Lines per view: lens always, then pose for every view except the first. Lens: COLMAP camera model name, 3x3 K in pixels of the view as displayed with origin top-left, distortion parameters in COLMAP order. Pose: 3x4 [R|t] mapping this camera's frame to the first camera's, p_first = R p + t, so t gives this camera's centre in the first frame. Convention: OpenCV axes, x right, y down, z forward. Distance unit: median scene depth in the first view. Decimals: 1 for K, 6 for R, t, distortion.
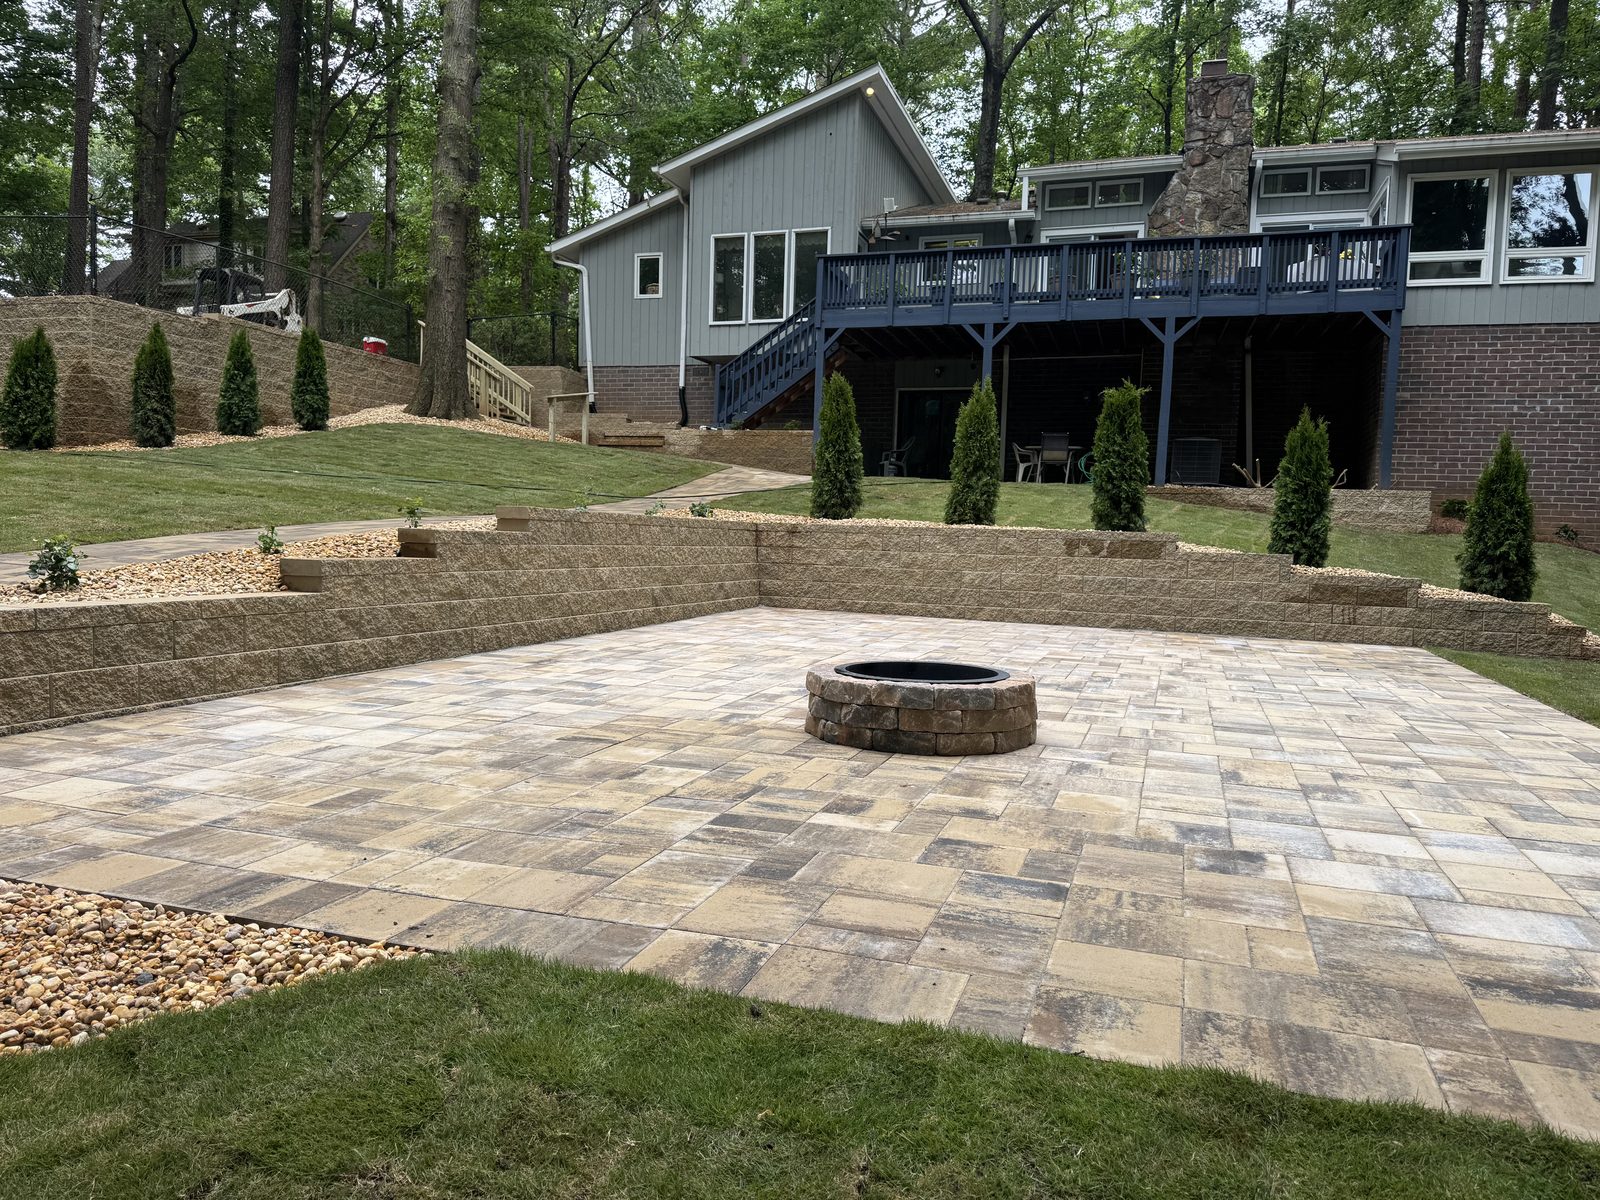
lens RADIAL K [[1148.5, 0, 765.1], [0, 1148.5, 609.5], [0, 0, 1]] dist [0.049035, -0.058525]
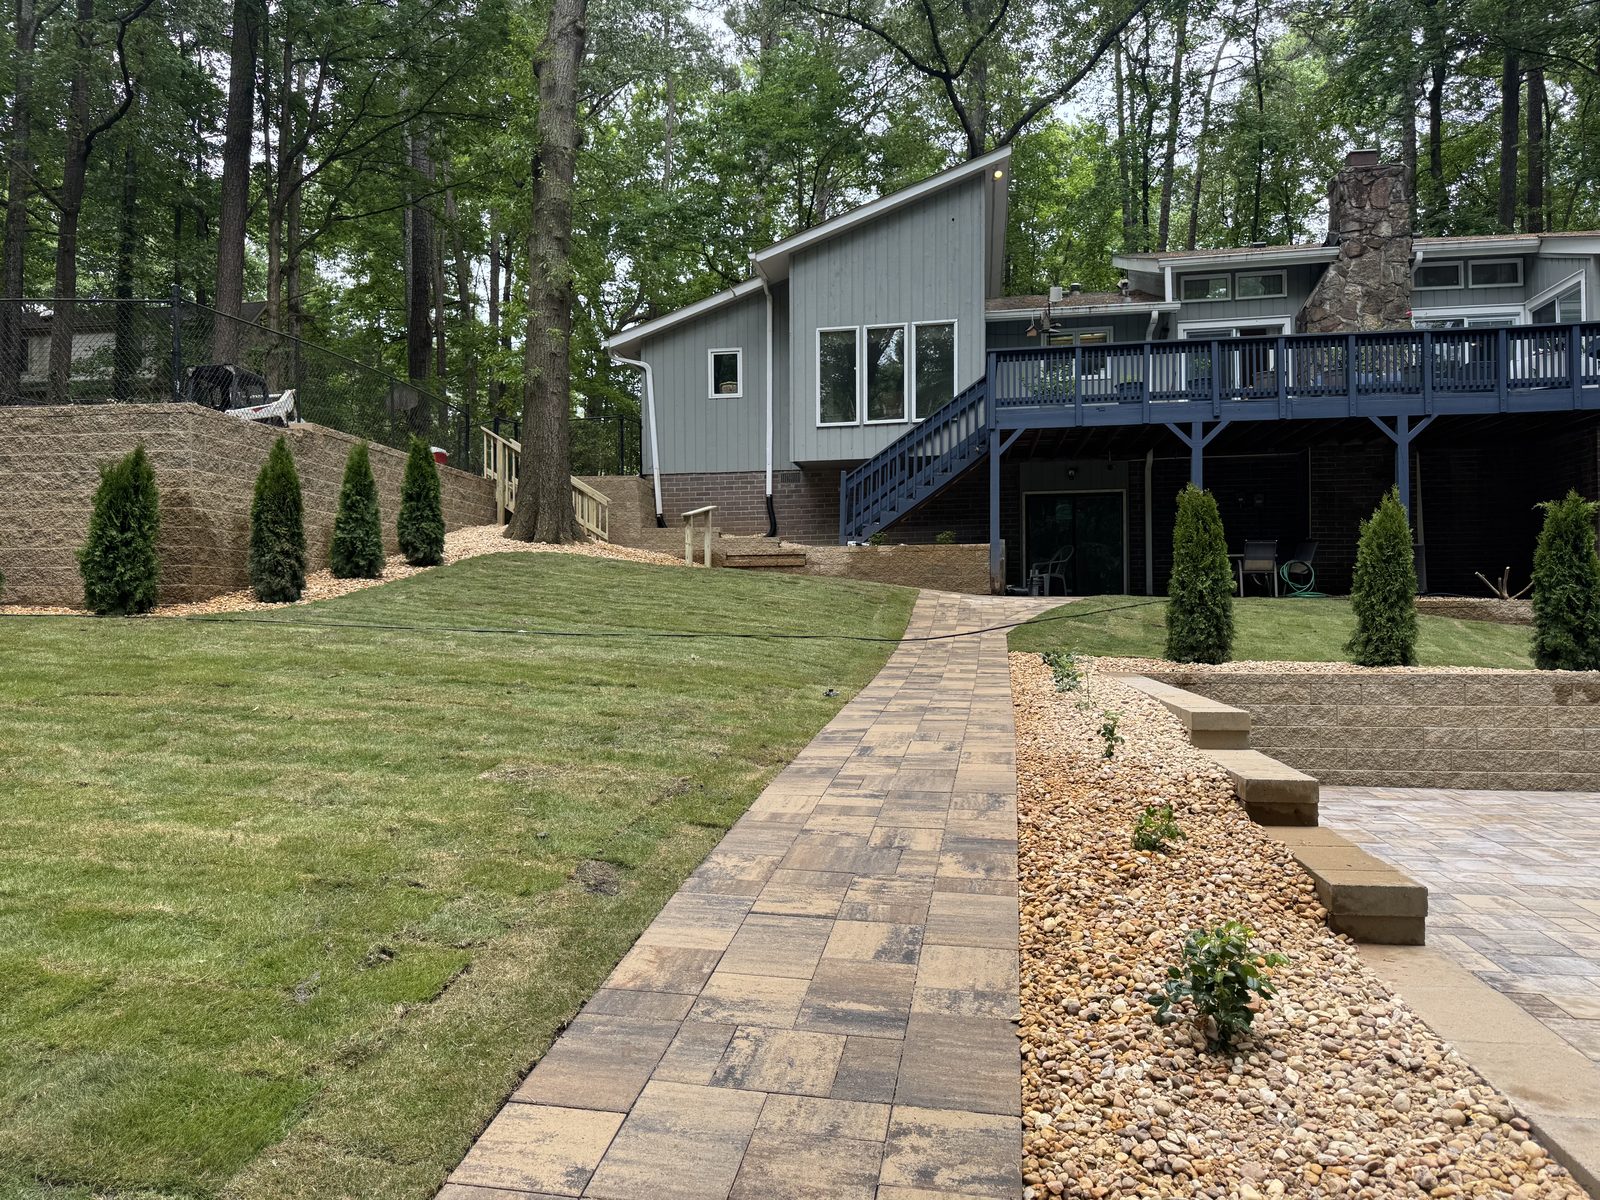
lens RADIAL K [[1148.5, 0, 795.9], [0, 1148.5, 612.8], [0, 0, 1]] dist [0.049035, -0.058525]
pose [[0.985839, -0.037199, 0.163515, -0.245593], [0.049388, 0.996244, -0.071123, -0.048247], [-0.160255, 0.078191, 0.983974, 0.162898]]
